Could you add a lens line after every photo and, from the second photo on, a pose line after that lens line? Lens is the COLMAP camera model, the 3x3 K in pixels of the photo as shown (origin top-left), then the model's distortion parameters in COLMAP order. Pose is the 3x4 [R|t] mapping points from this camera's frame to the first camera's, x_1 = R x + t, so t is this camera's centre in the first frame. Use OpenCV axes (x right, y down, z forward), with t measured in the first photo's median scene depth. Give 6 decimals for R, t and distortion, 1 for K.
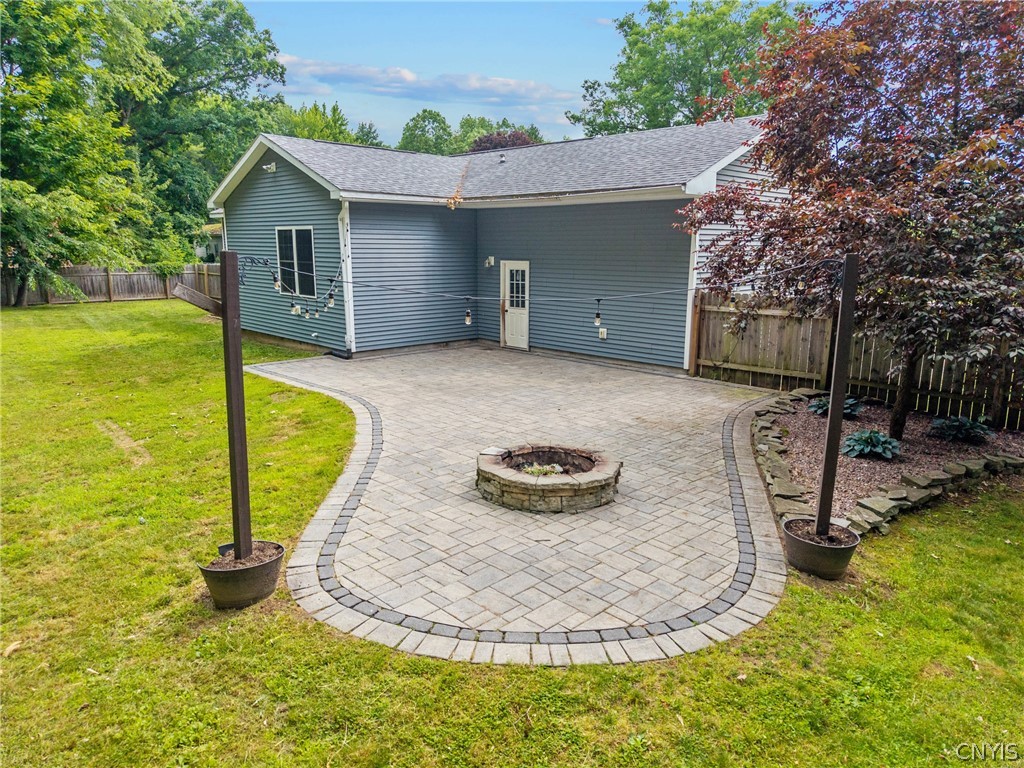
lens RADIAL K [[704.0, 0, 514.2], [0, 704.0, 389.4], [0, 0, 1]] dist [0.038993, -0.021171]
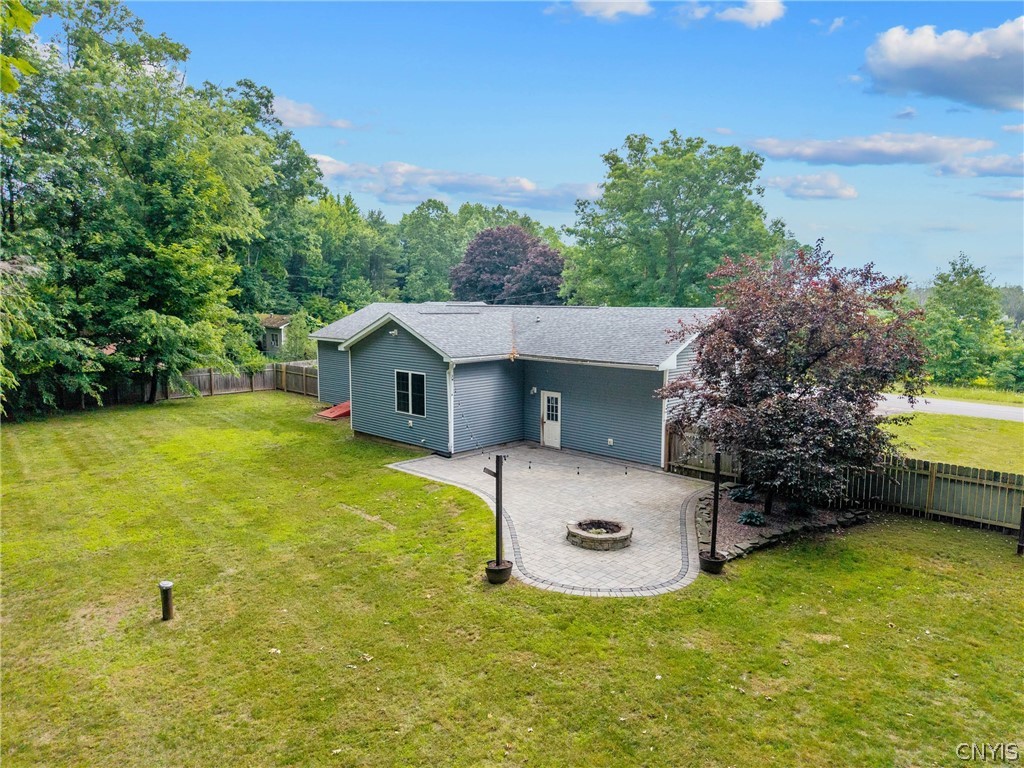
lens RADIAL K [[704.0, 0, 510.5], [0, 704.0, 381.2], [0, 0, 1]] dist [0.038993, -0.021171]
pose [[0.999826, -0.002612, 0.018481, -0.195228], [0.004219, 0.996160, -0.087450, -0.117414], [-0.018182, 0.087512, 0.995998, -0.897247]]
